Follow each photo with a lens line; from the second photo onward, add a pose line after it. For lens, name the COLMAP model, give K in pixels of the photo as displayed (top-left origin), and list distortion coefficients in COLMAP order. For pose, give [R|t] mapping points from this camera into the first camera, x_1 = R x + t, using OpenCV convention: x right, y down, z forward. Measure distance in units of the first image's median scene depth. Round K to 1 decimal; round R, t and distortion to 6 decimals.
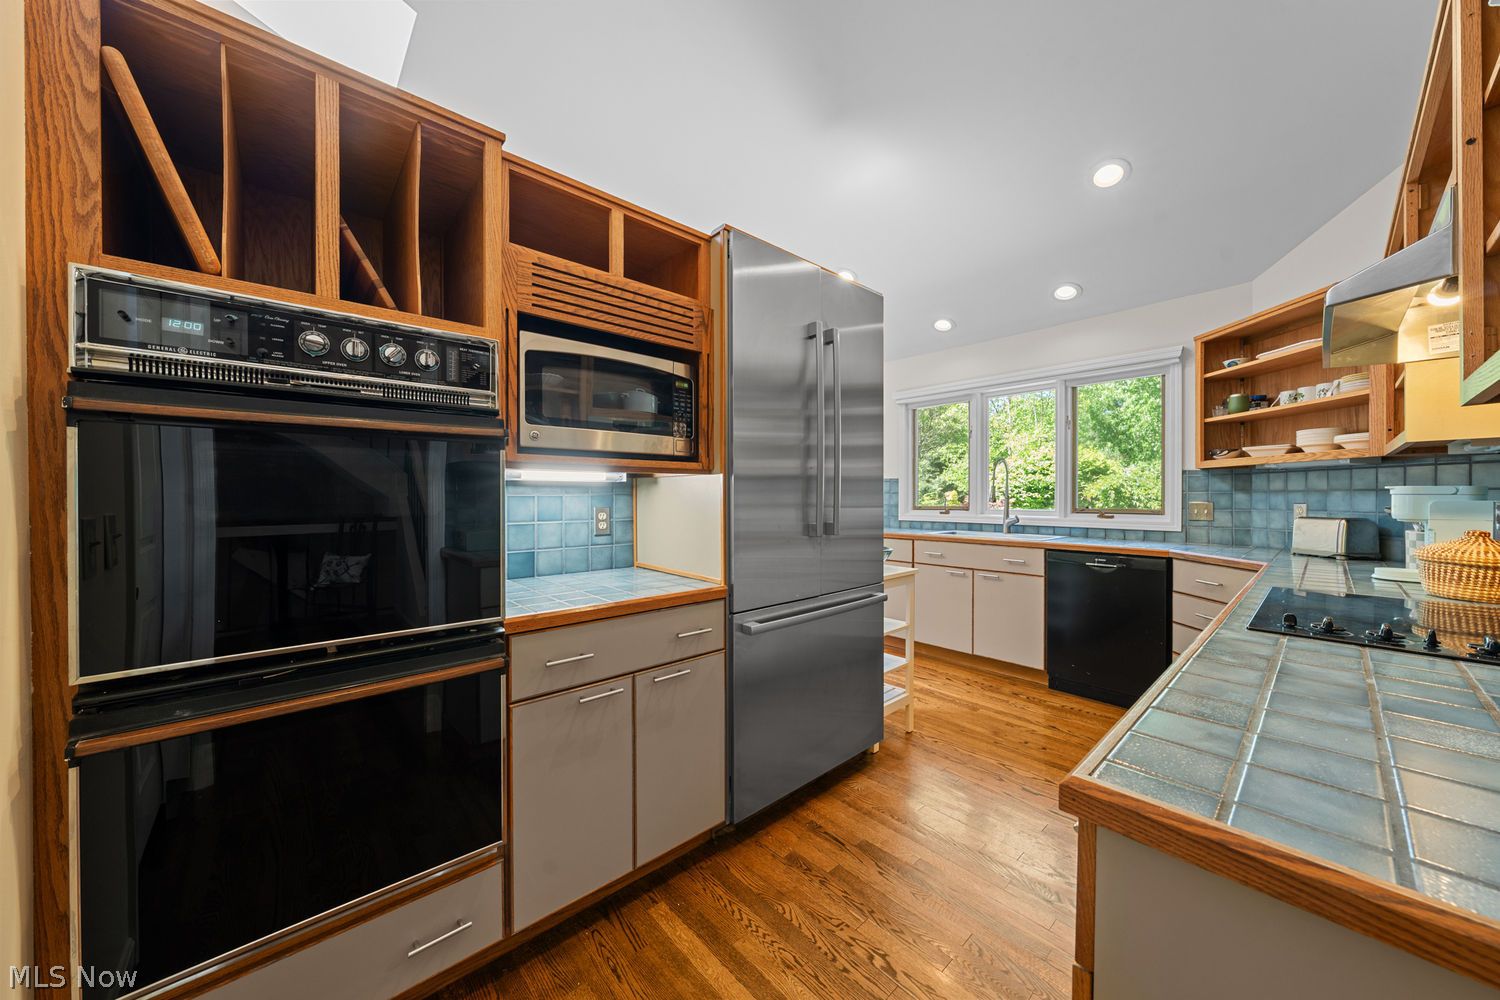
lens RADIAL K [[527.9, 0, 757.7], [0, 527.9, 498.3], [0, 0, 1]] dist [0.004956, -0.000053]
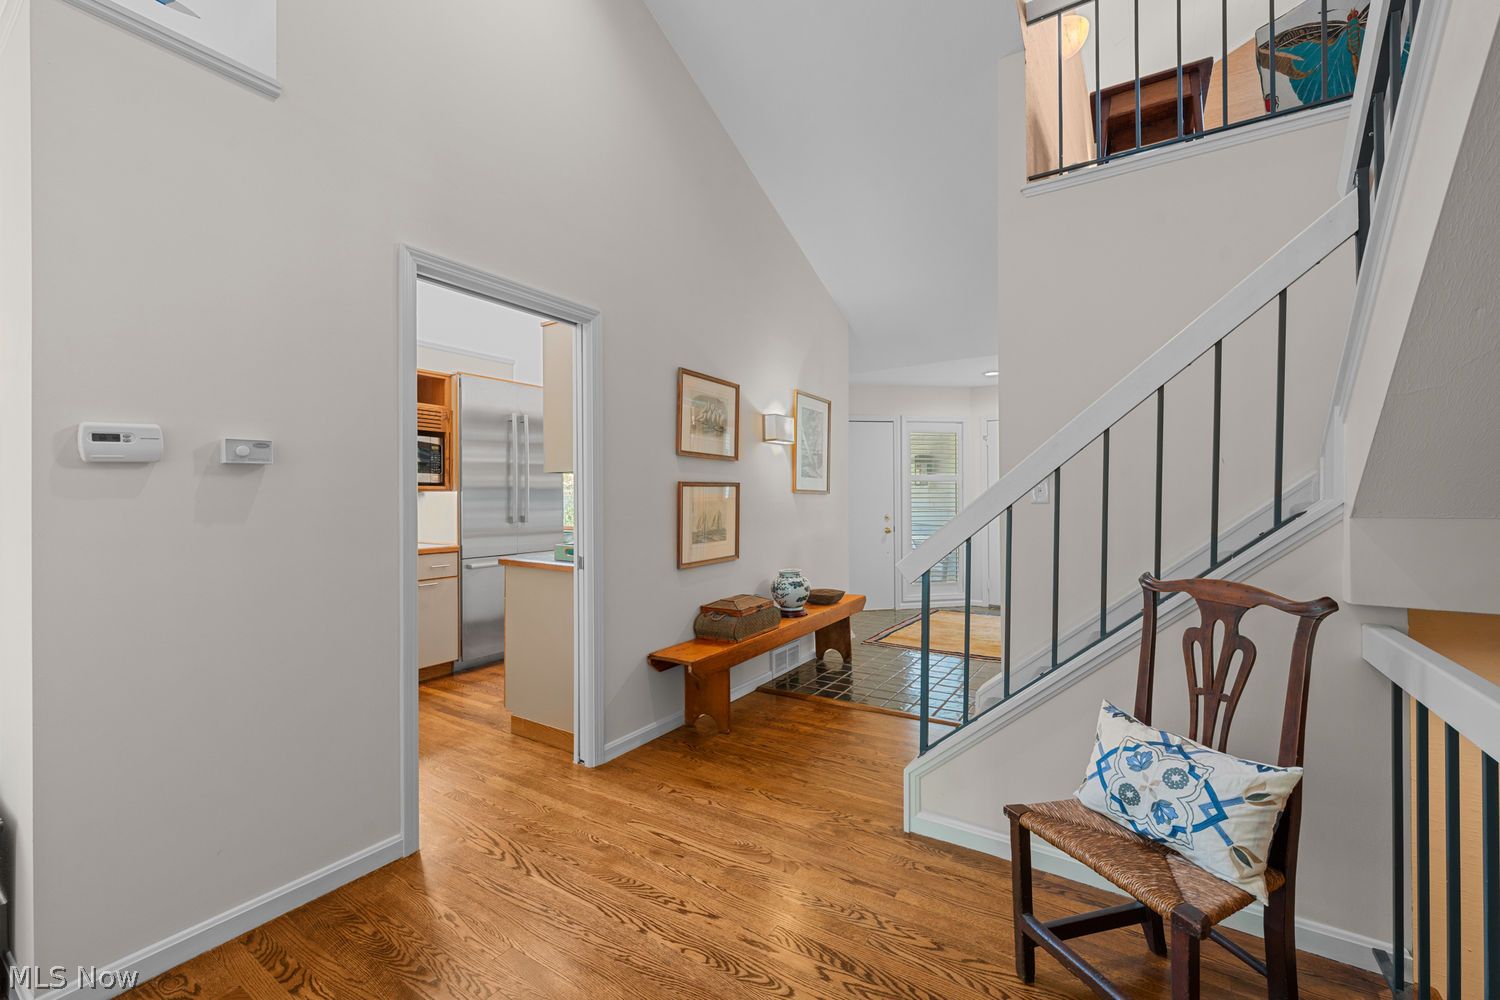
lens RADIAL K [[629.1, 0, 756.9], [0, 629.1, 499.5], [0, 0, 1]] dist [0.009103, 0.000251]
pose [[0.969390, -0.001843, 0.245519, 0.355974], [0.003648, 0.999970, -0.006900, 0.004845], [-0.245499, 0.007585, 0.969367, -1.284502]]
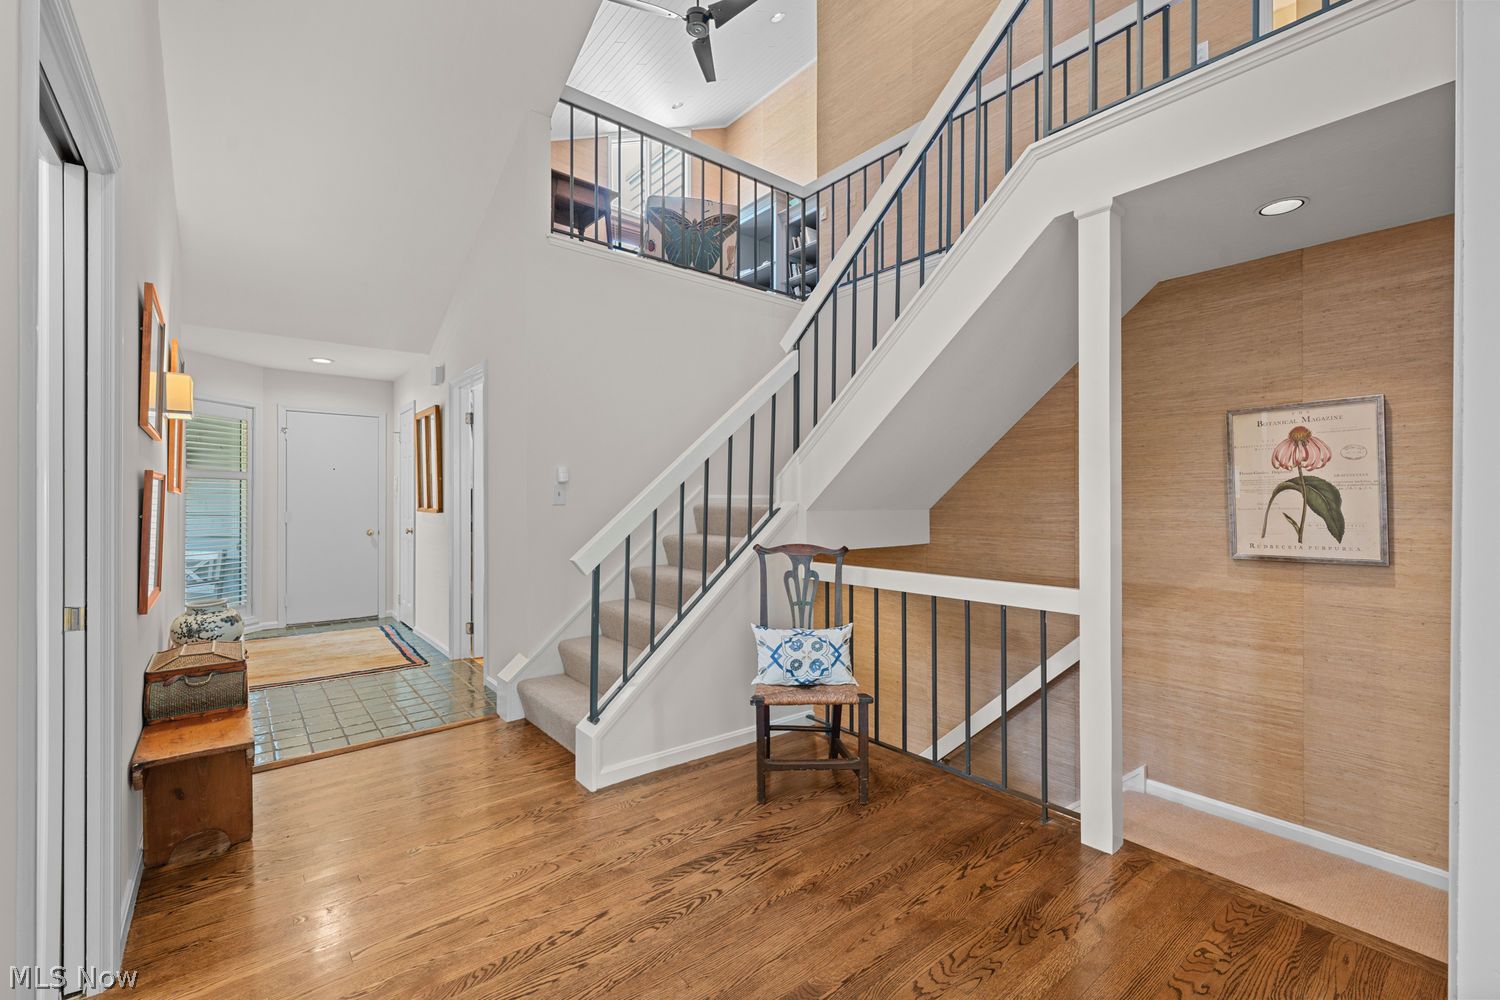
lens RADIAL K [[629.1, 0, 754.1], [0, 629.1, 500.4], [0, 0, 1]] dist [0.009103, 0.000251]
pose [[0.077031, -0.000013, 0.997029, -0.275005], [0.008596, 0.999963, -0.000651, 0.001416], [-0.996992, 0.008621, 0.077028, -0.763655]]
